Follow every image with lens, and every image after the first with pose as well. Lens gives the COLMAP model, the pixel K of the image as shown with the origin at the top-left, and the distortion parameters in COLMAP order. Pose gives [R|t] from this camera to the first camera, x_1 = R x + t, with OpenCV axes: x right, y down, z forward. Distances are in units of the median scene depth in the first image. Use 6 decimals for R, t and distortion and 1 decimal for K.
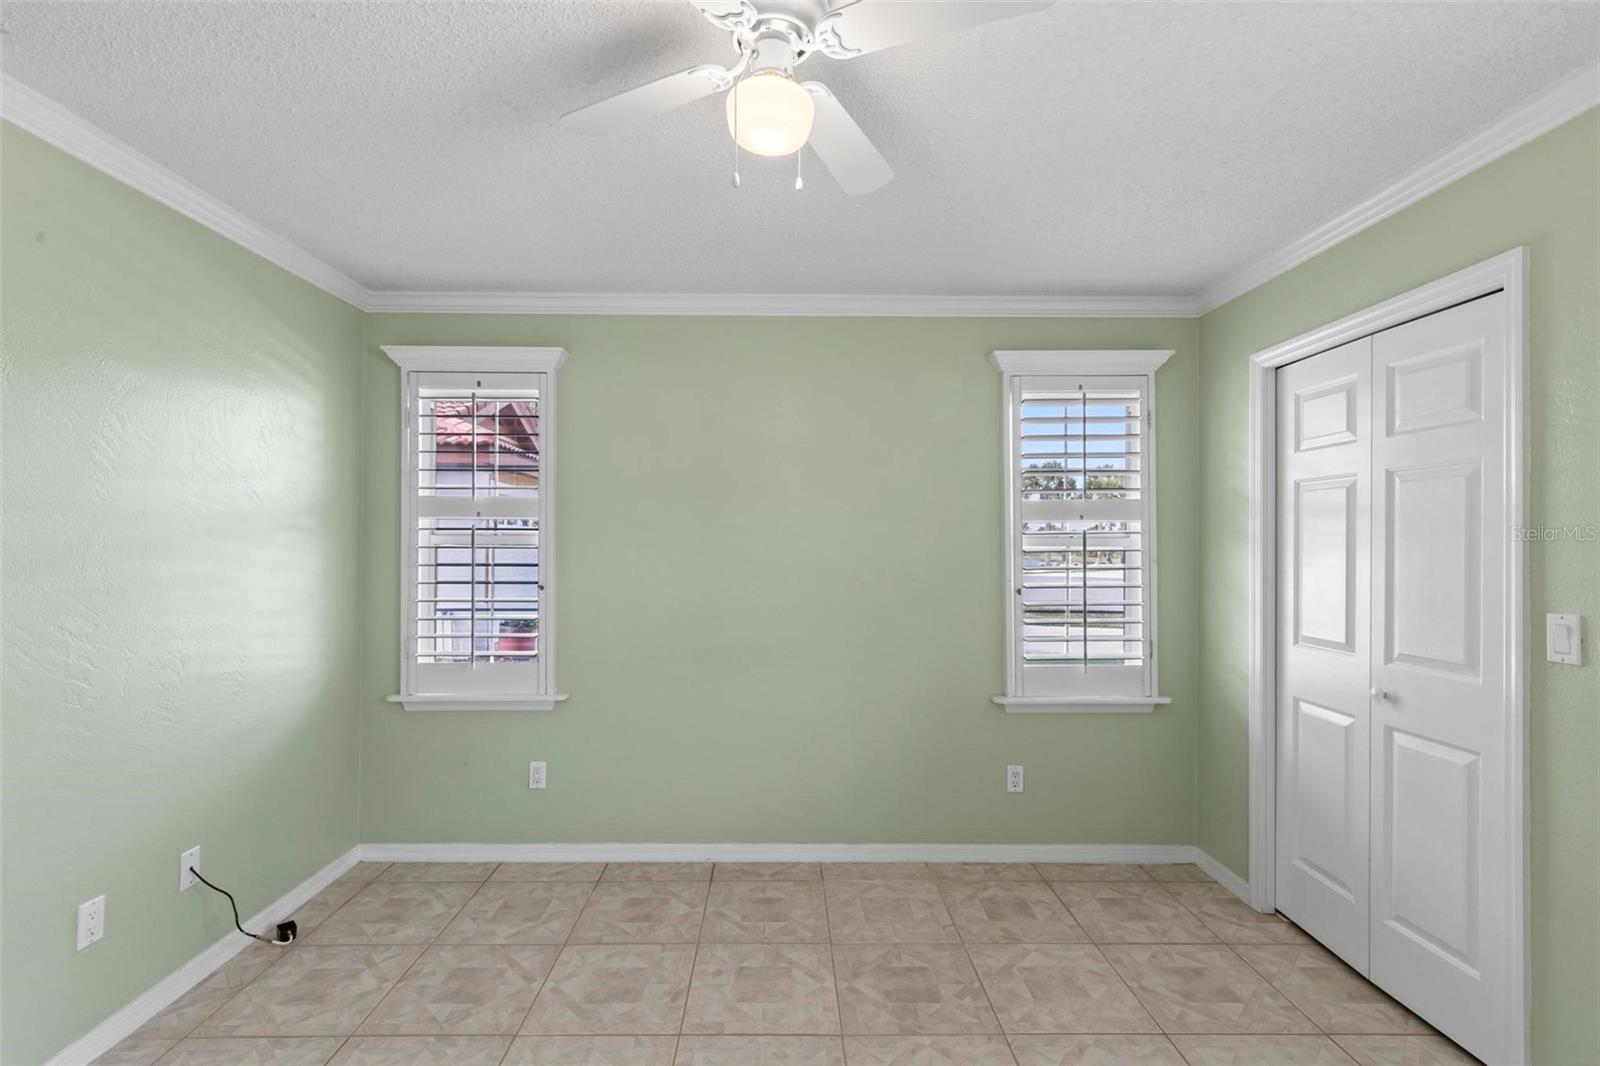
lens RADIAL K [[719.4, 0, 787.5], [0, 719.4, 534.4], [0, 0, 1]] dist [0.006753, -0.000481]
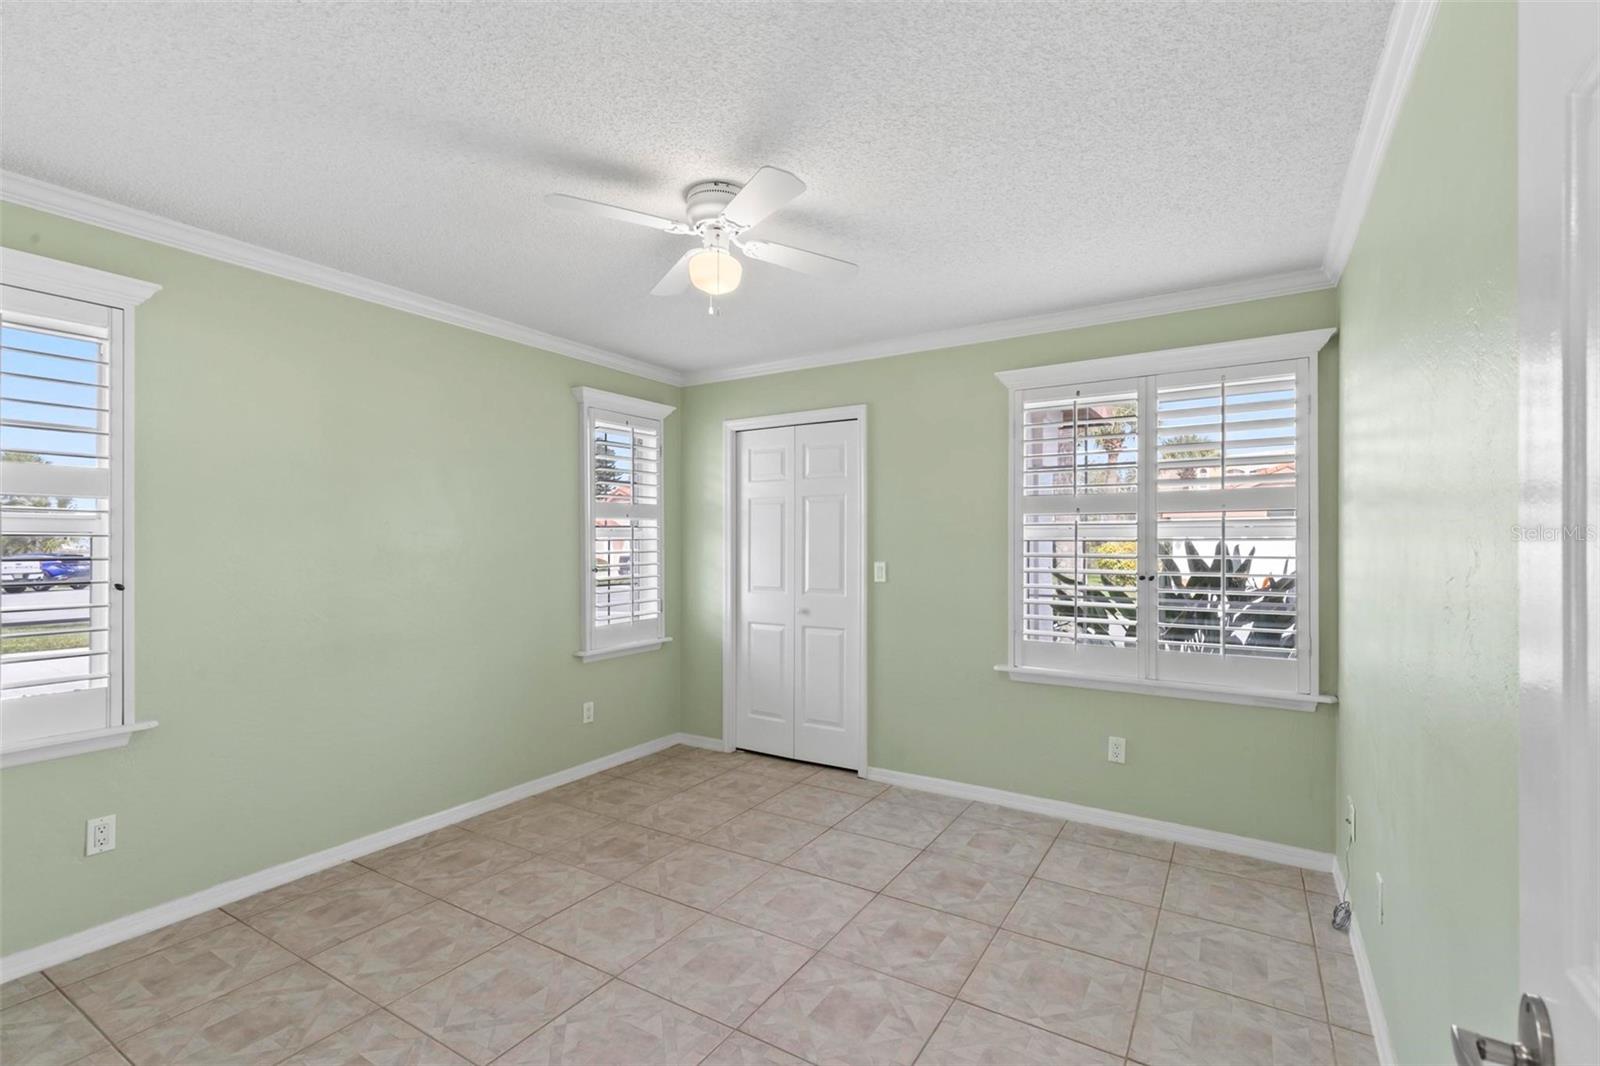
lens RADIAL K [[723.1, 0, 788.1], [0, 723.1, 539.1], [0, 0, 1]] dist [0.009519, -0.001277]
pose [[0.540991, 0.001486, 0.841027, -0.696329], [-0.005142, 0.999986, 0.001540, 0.020434], [-0.841013, -0.005158, 0.540991, -0.026182]]
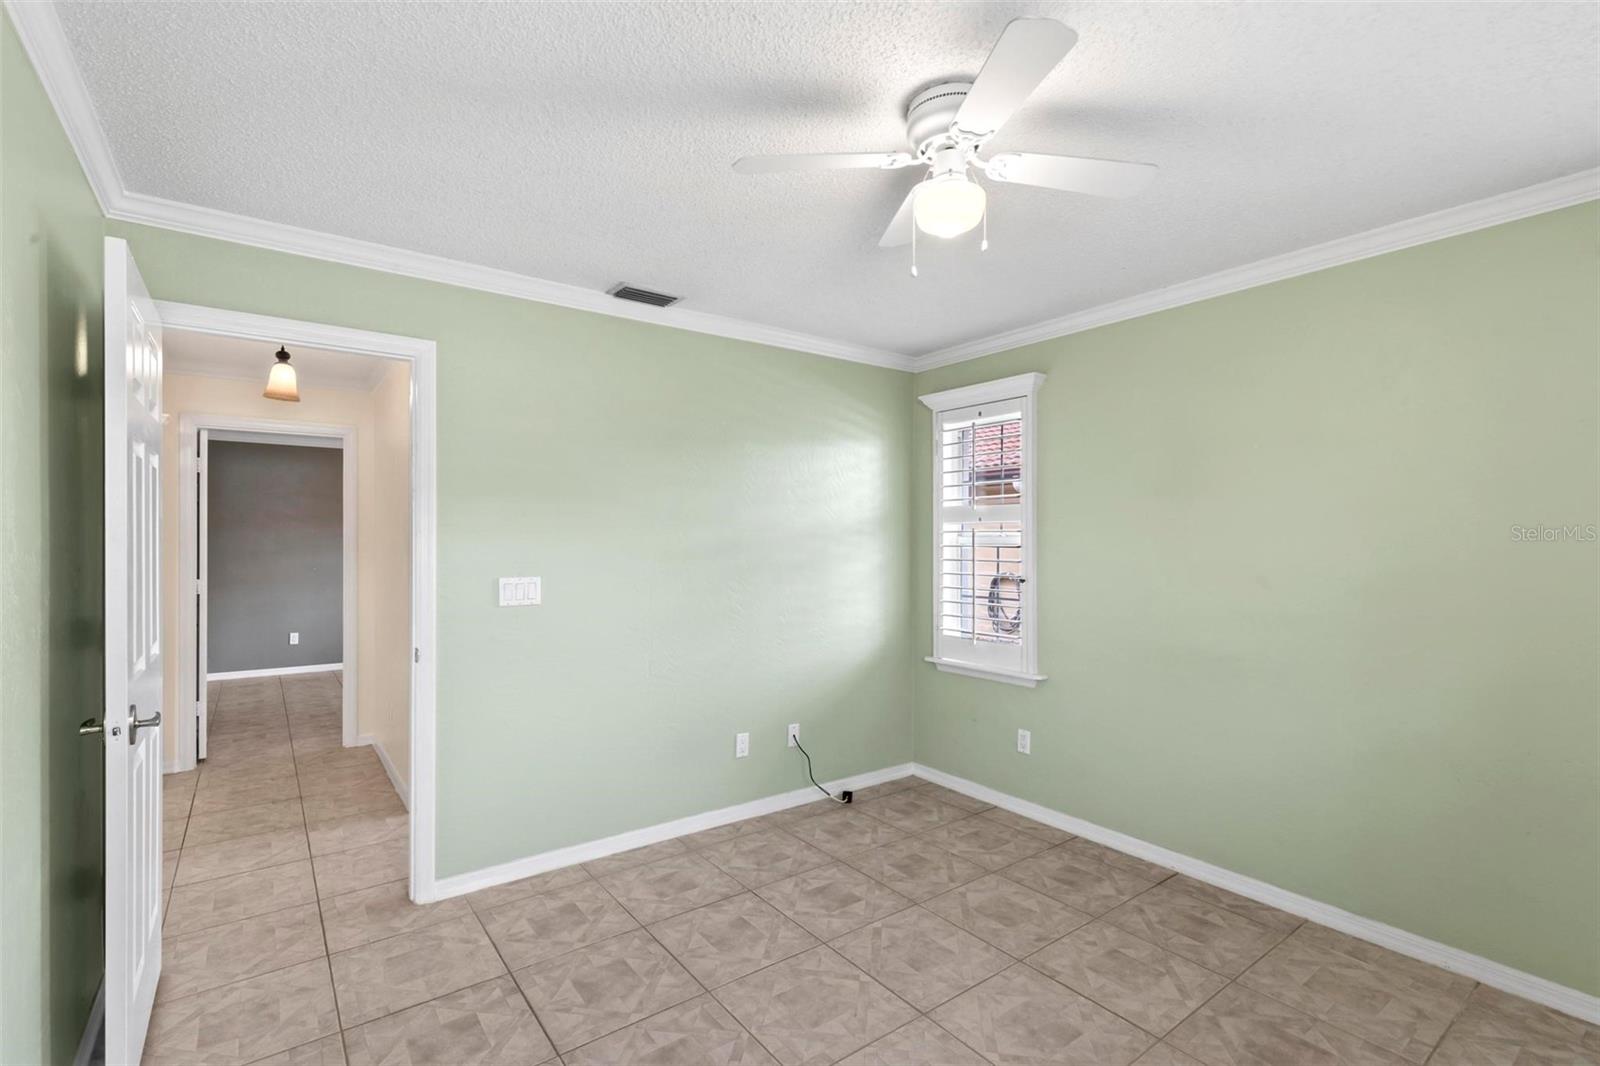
lens RADIAL K [[723.1, 0, 788.1], [0, 723.1, 539.1], [0, 0, 1]] dist [0.009519, -0.001277]
pose [[0.587255, -0.003052, -0.809396, 0.438953], [0.005639, 0.999984, 0.000321, 0.003955], [0.809382, -0.004753, 0.587263, 0.003596]]
